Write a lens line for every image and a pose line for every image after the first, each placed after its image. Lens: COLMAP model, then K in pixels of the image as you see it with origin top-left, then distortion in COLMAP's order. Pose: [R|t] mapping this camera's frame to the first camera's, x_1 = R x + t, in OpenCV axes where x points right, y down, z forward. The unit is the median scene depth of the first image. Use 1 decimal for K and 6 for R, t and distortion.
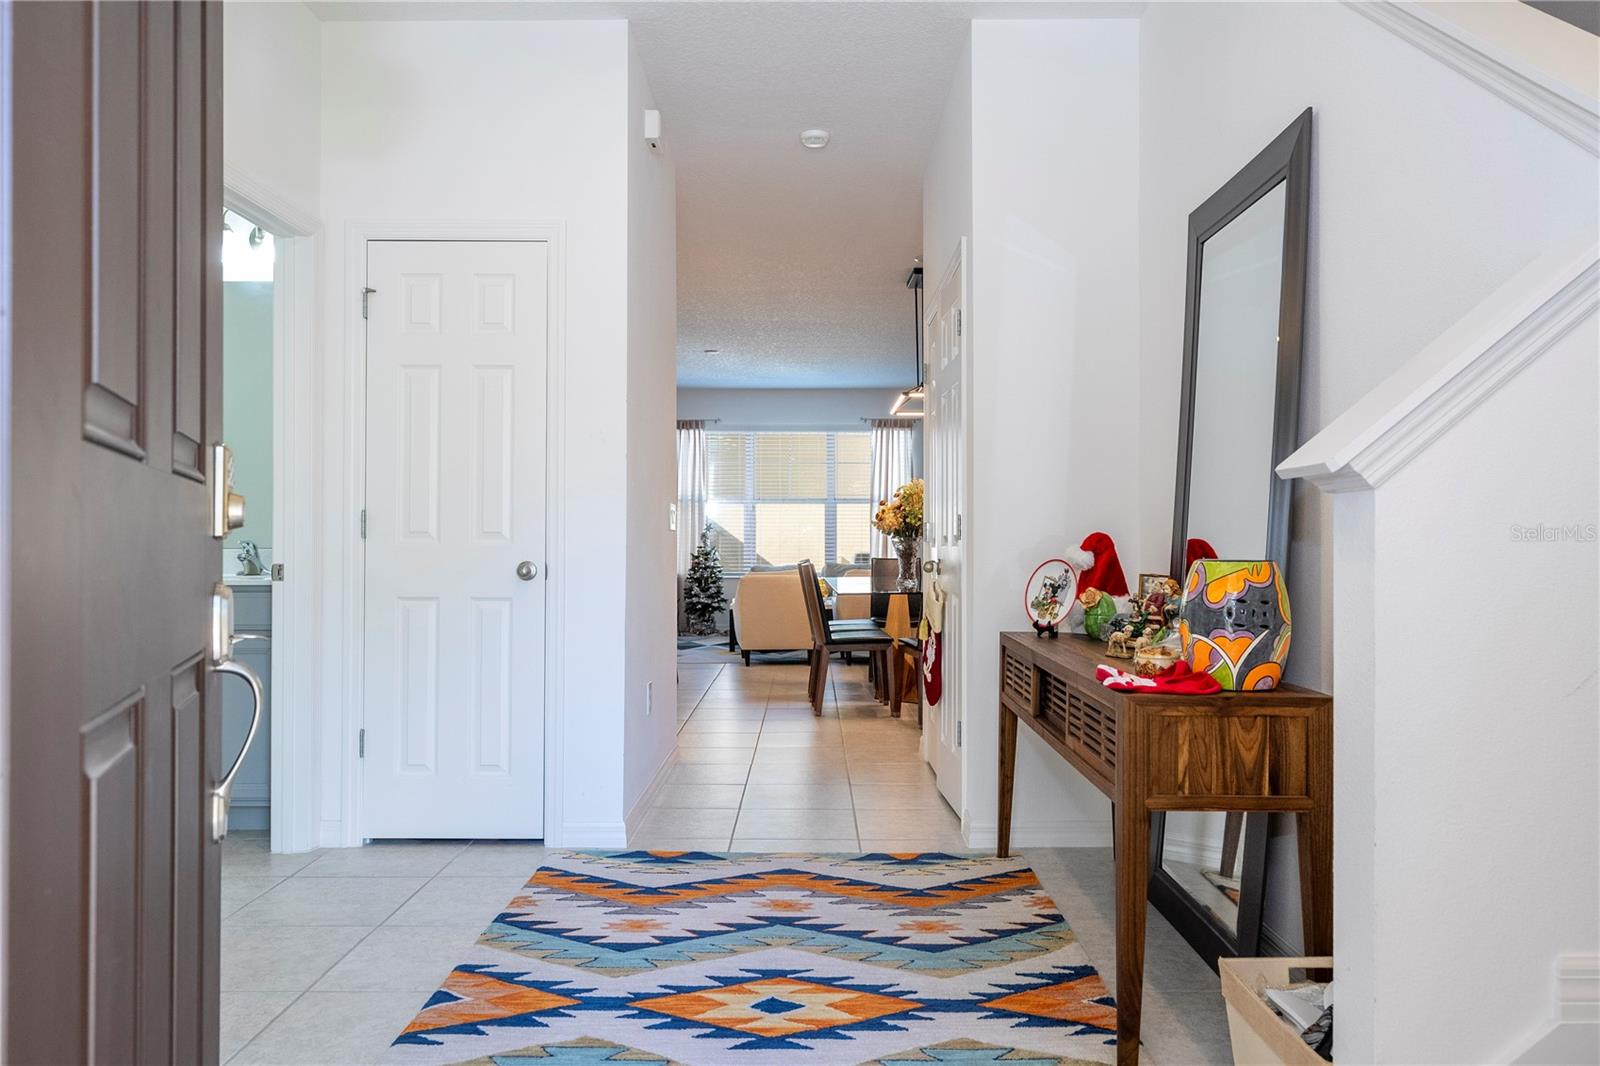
lens RADIAL K [[1132.6, 0, 802.7], [0, 1132.6, 536.6], [0, 0, 1]] dist [-0.003850, -0.000101]
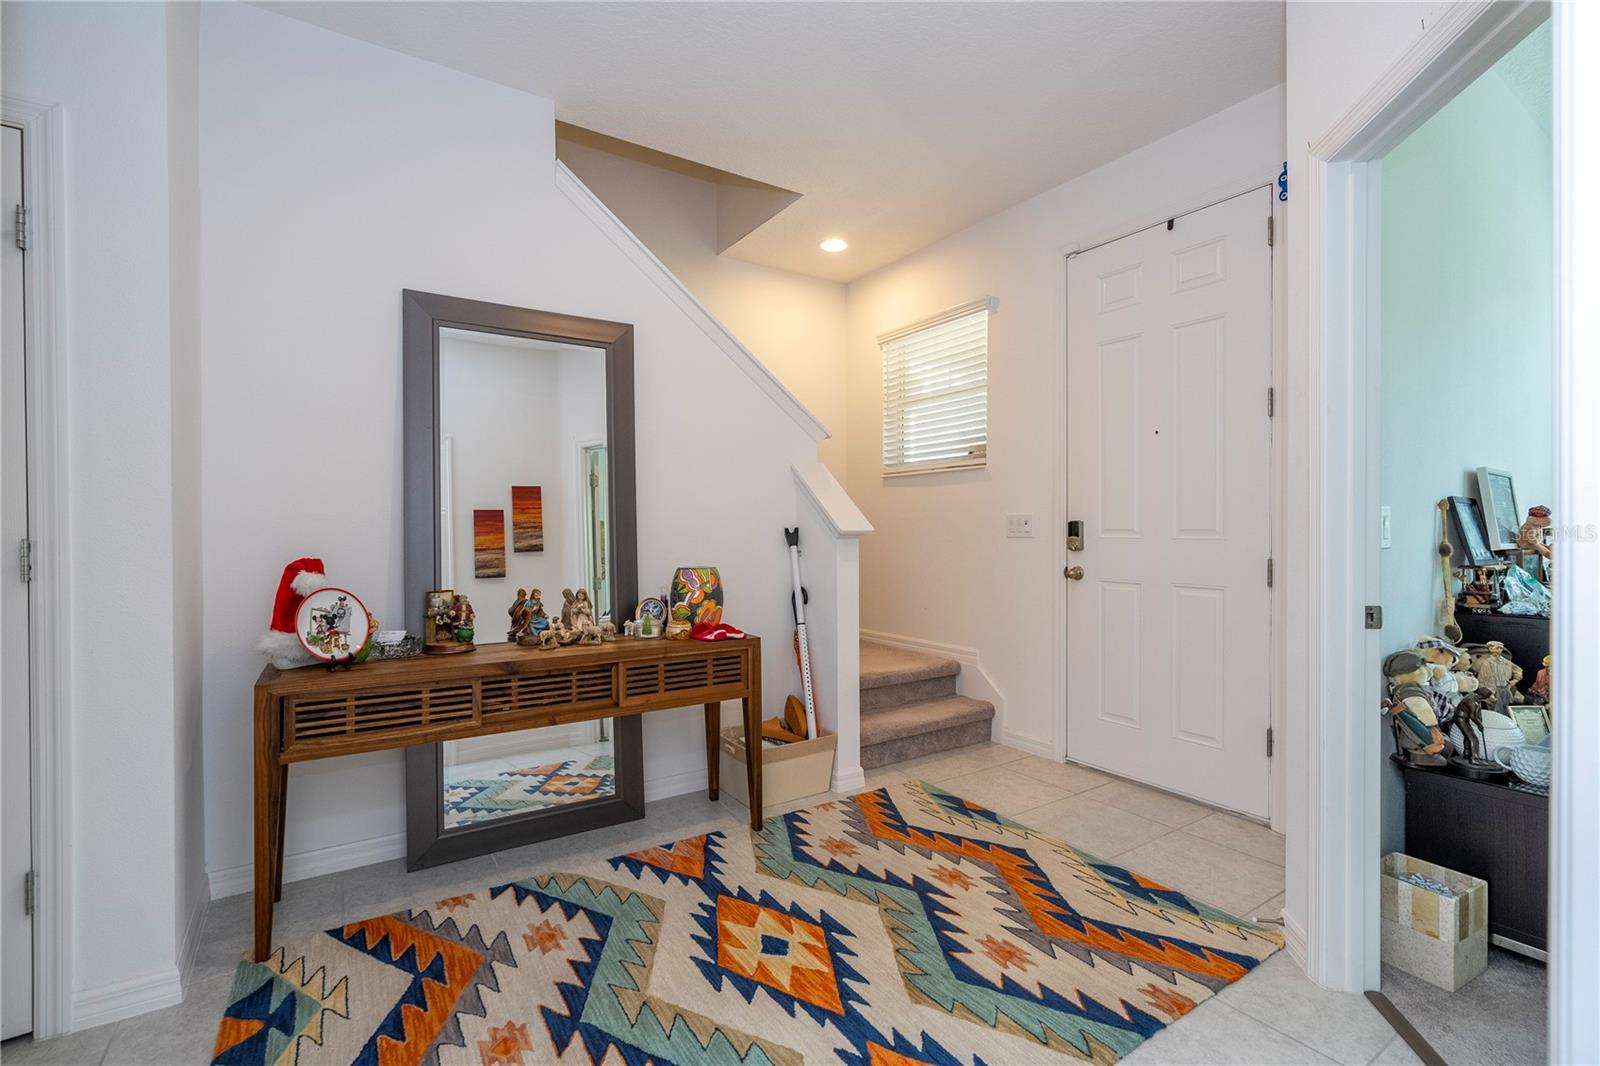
lens RADIAL K [[718.1, 0, 817.6], [0, 718.1, 531.9], [0, 0, 1]] dist [-0.005806, 0.001956]
pose [[-0.568240, -0.001897, 0.822860, -0.588099], [-0.001117, 0.999998, 0.001535, -0.033494], [-0.822862, -0.000047, -0.568242, 1.189136]]
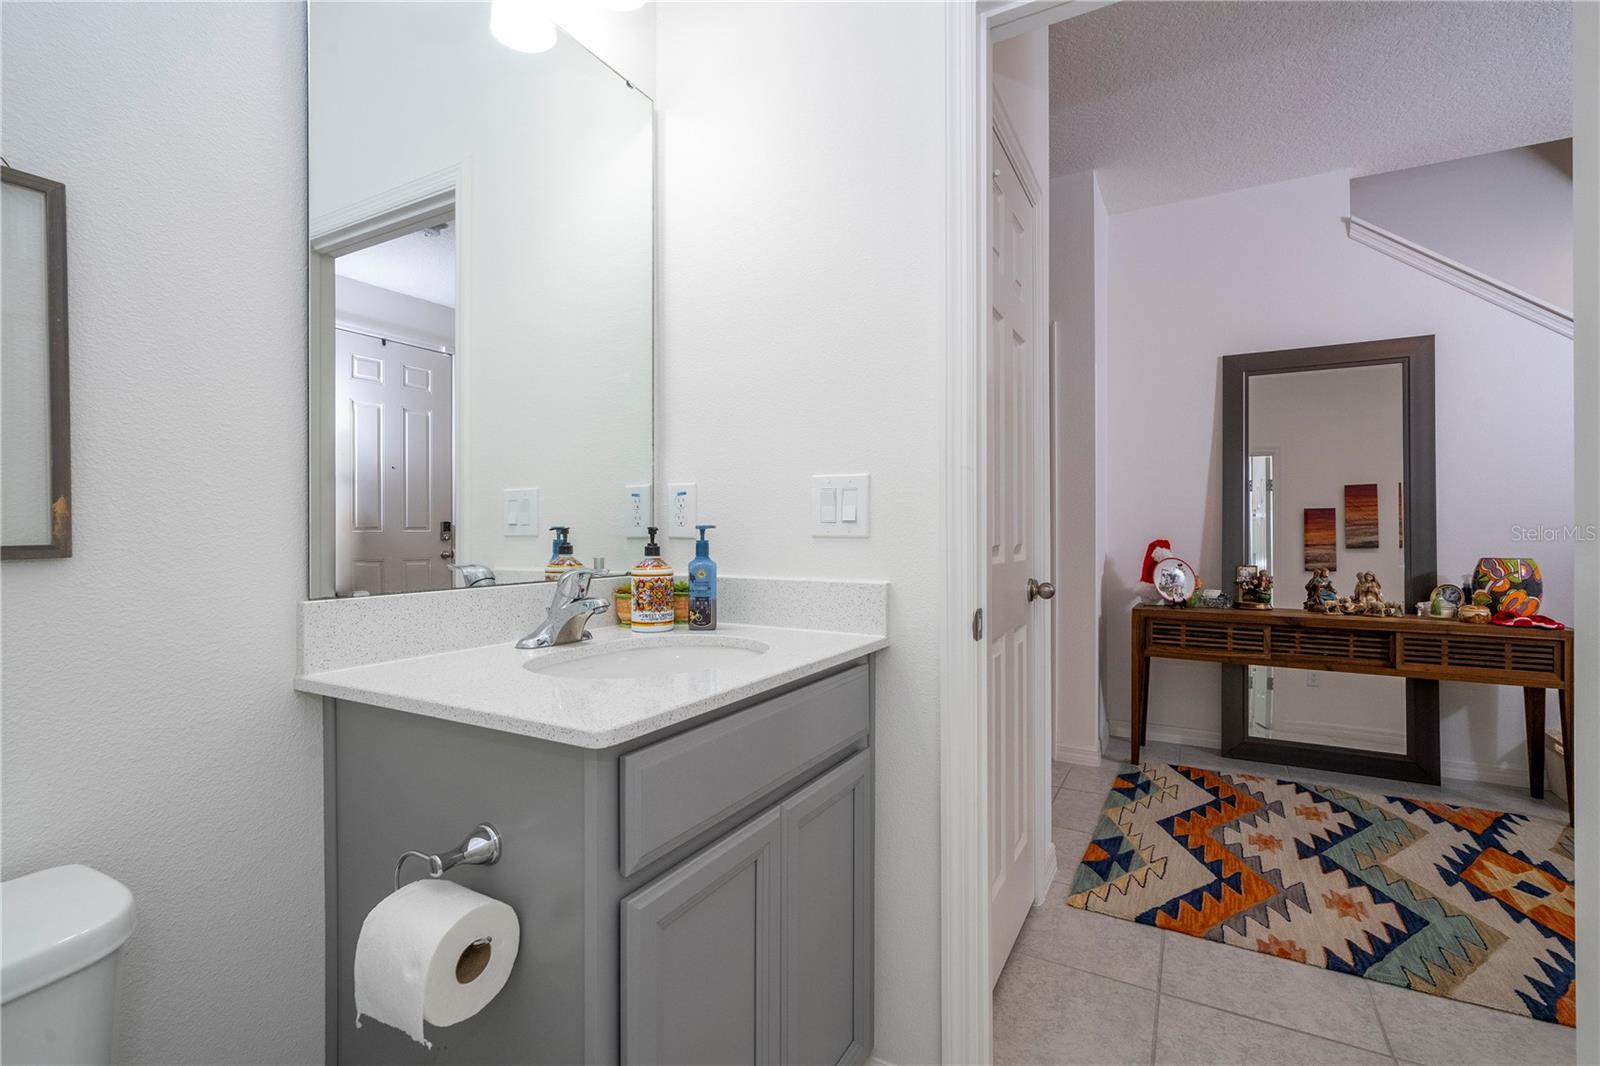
lens RADIAL K [[718.1, 0, 805.1], [0, 718.1, 532.2], [0, 0, 1]] dist [-0.005806, 0.001956]
pose [[0.473643, 0.001639, 0.880715, -1.026809], [-0.005297, 0.999985, 0.000987, -0.015273], [-0.880701, -0.005132, 0.473645, 1.158009]]
